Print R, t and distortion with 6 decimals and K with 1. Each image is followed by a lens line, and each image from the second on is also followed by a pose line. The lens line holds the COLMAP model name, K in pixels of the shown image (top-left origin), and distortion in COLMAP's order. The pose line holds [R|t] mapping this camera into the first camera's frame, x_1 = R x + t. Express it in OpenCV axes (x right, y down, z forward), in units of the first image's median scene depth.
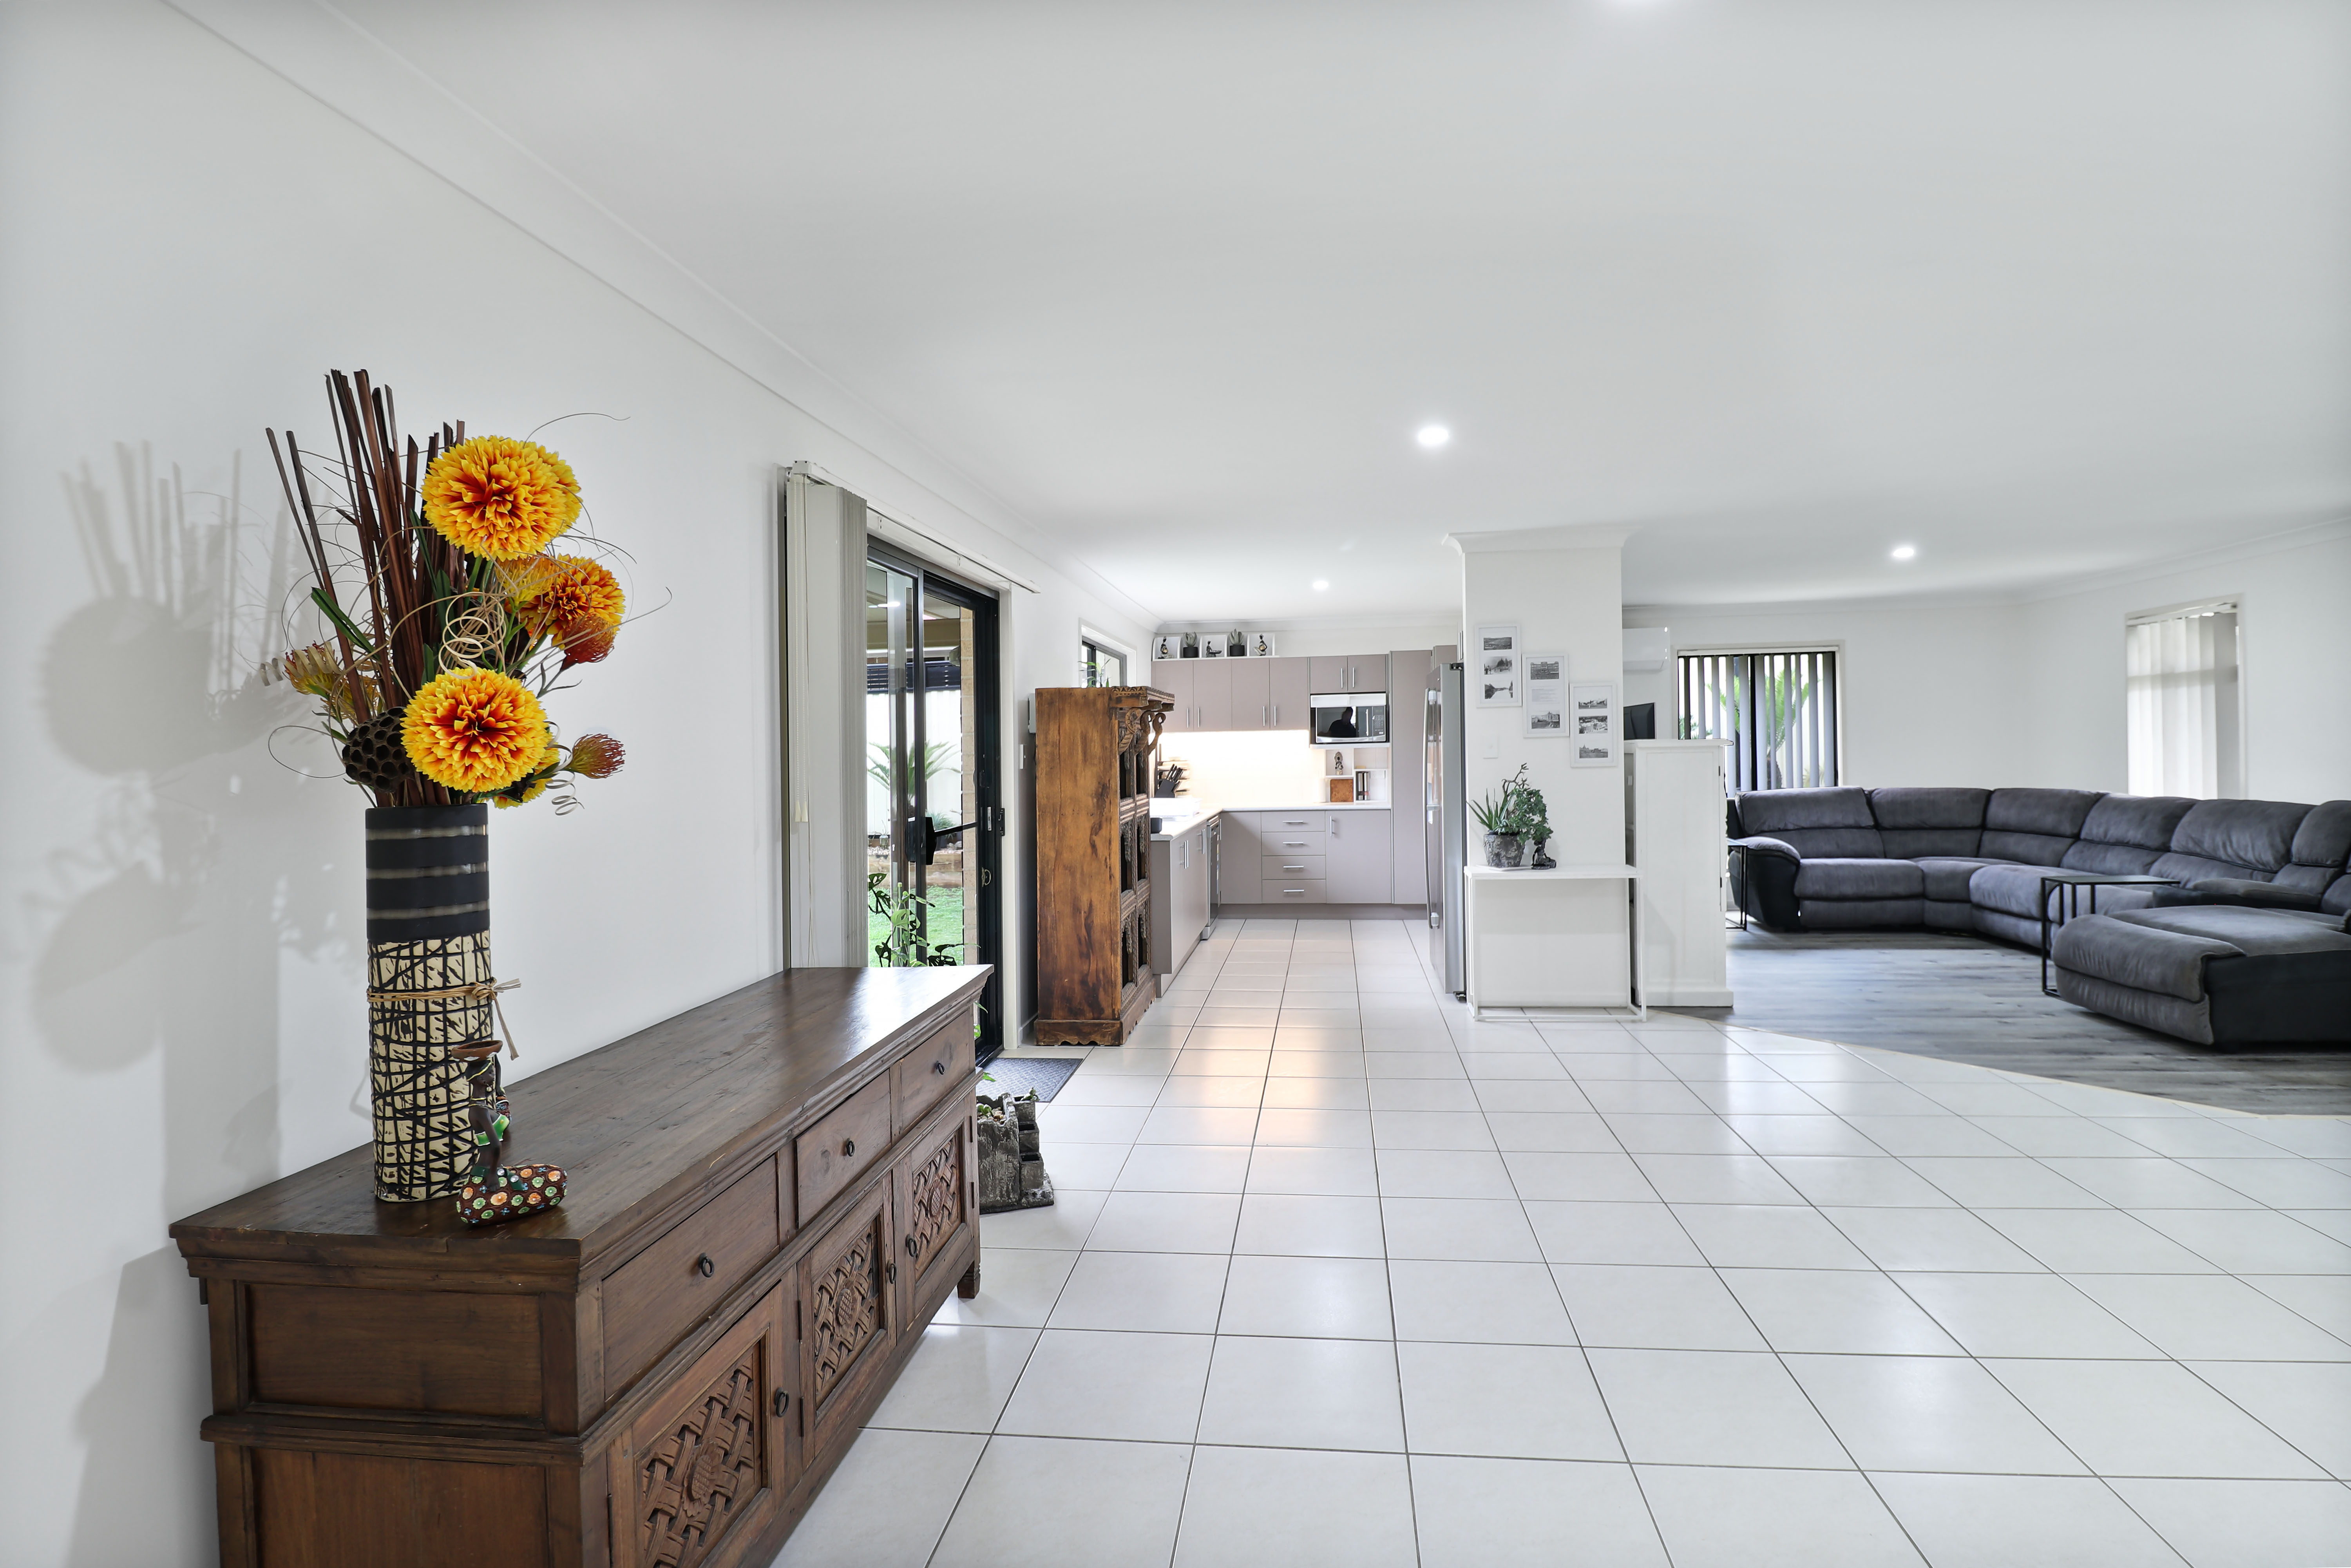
lens RADIAL K [[1075.8, 0, 1194.7], [0, 1075.8, 789.5], [0, 0, 1]] dist [0.000174, -0.003312]
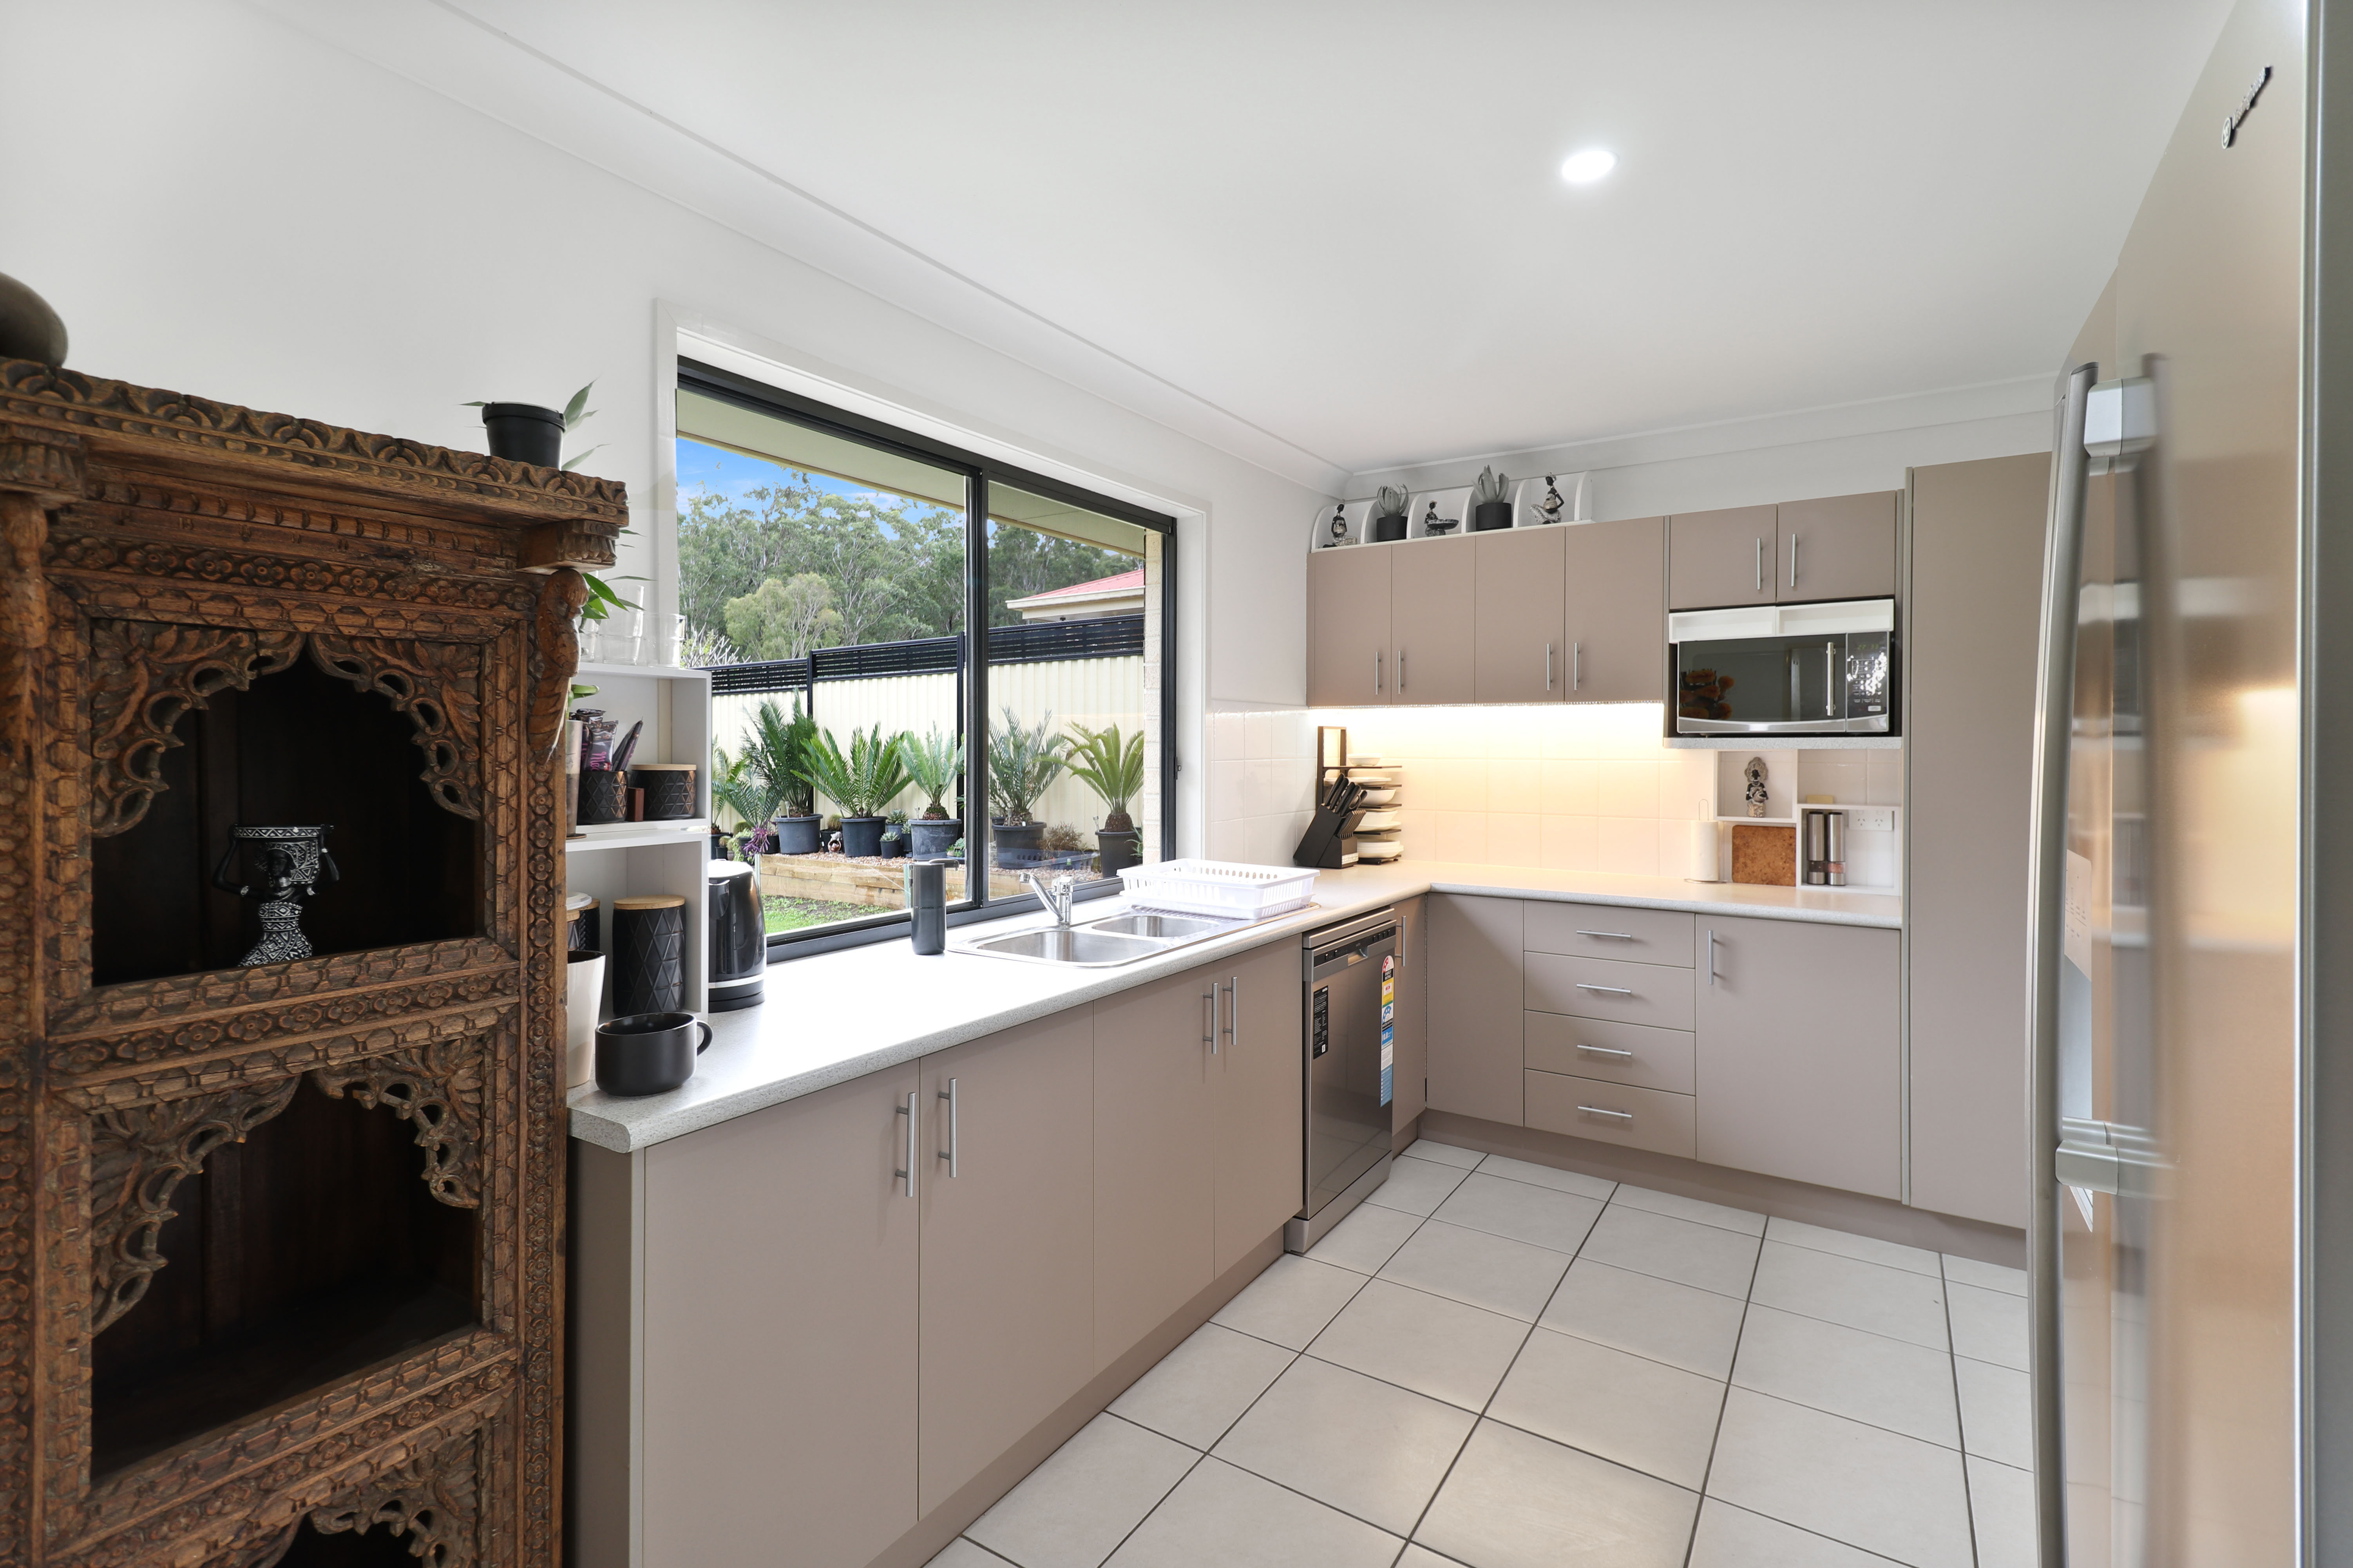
lens RADIAL K [[1033.4, 0, 1209.1], [0, 1033.4, 758.3], [0, 0, 1]] dist [0.000129, 0.000494]
pose [[0.906253, 0.027407, -0.421847, 0.116060], [-0.033787, 0.999400, -0.007654, -0.026243], [0.421384, 0.021189, 0.906635, 0.592519]]
